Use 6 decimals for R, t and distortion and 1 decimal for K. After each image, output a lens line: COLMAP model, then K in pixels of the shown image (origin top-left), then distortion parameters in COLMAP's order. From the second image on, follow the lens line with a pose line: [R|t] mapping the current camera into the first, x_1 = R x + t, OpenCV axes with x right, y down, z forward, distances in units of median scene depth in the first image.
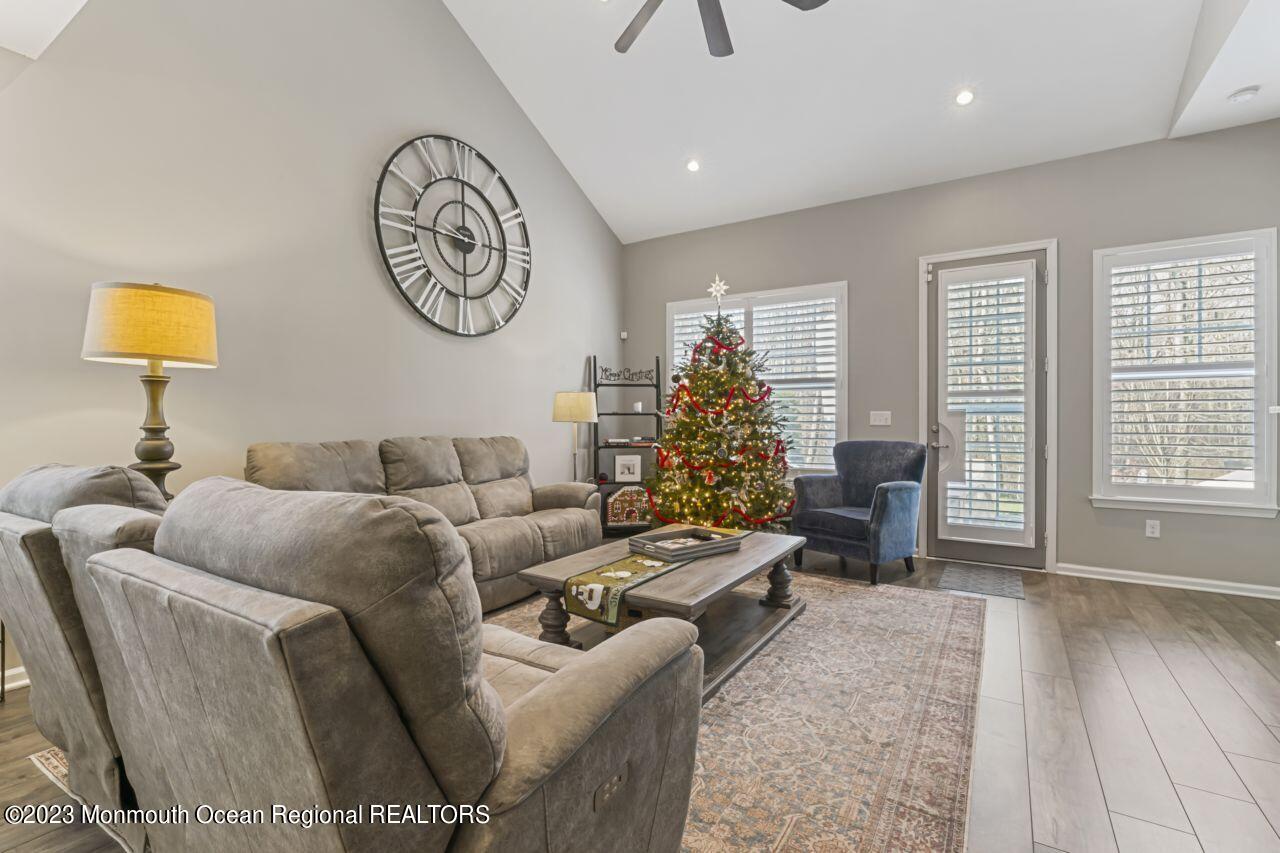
lens RADIAL K [[583.6, 0, 637.5], [0, 583.6, 423.8], [0, 0, 1]] dist [-0.000688, 0.000315]
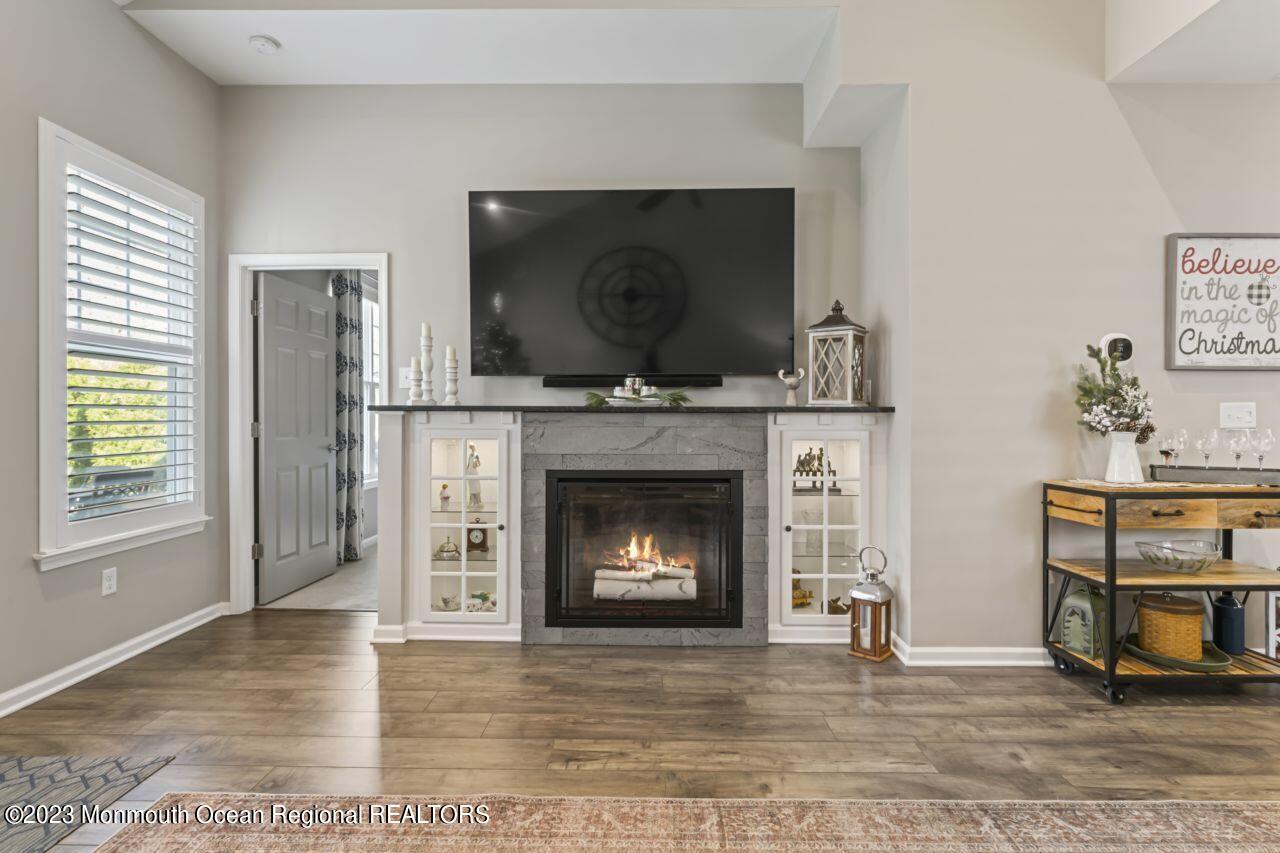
lens RADIAL K [[614.1, 0, 641.6], [0, 614.1, 420.2], [0, 0, 1]] dist [-0.002849, 0.000272]
pose [[-0.519524, -0.006717, 0.854430, -0.026835], [0.002633, 0.999952, 0.009462, -0.008481], [-0.854452, 0.007166, -0.519481, 0.786796]]
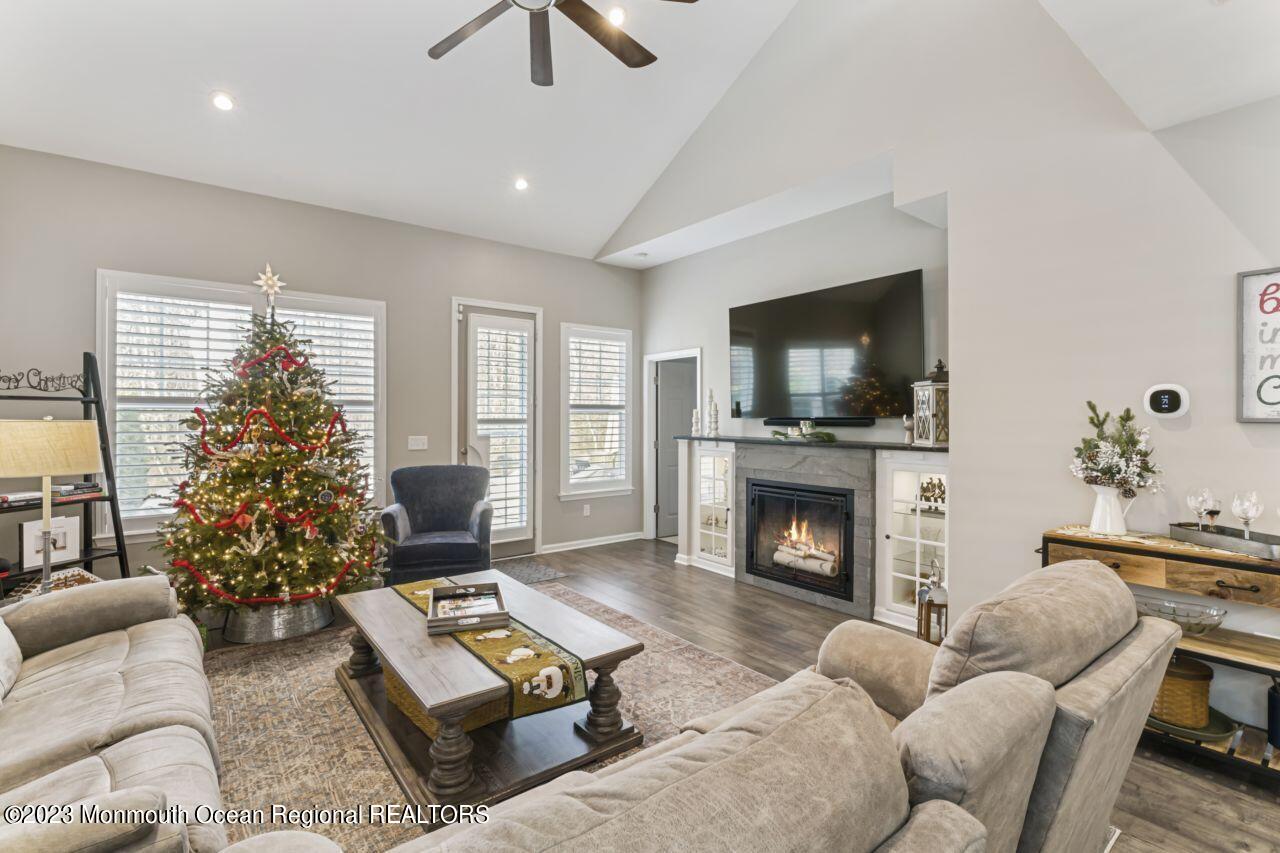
lens RADIAL K [[583.6, 0, 644.5], [0, 583.6, 422.7], [0, 0, 1]] dist [-0.000688, 0.000315]
pose [[0.333078, -0.008874, 0.942858, -0.484538], [0.002437, 0.999960, 0.008551, -0.060634], [-0.942896, -0.000551, 0.333086, 0.319042]]
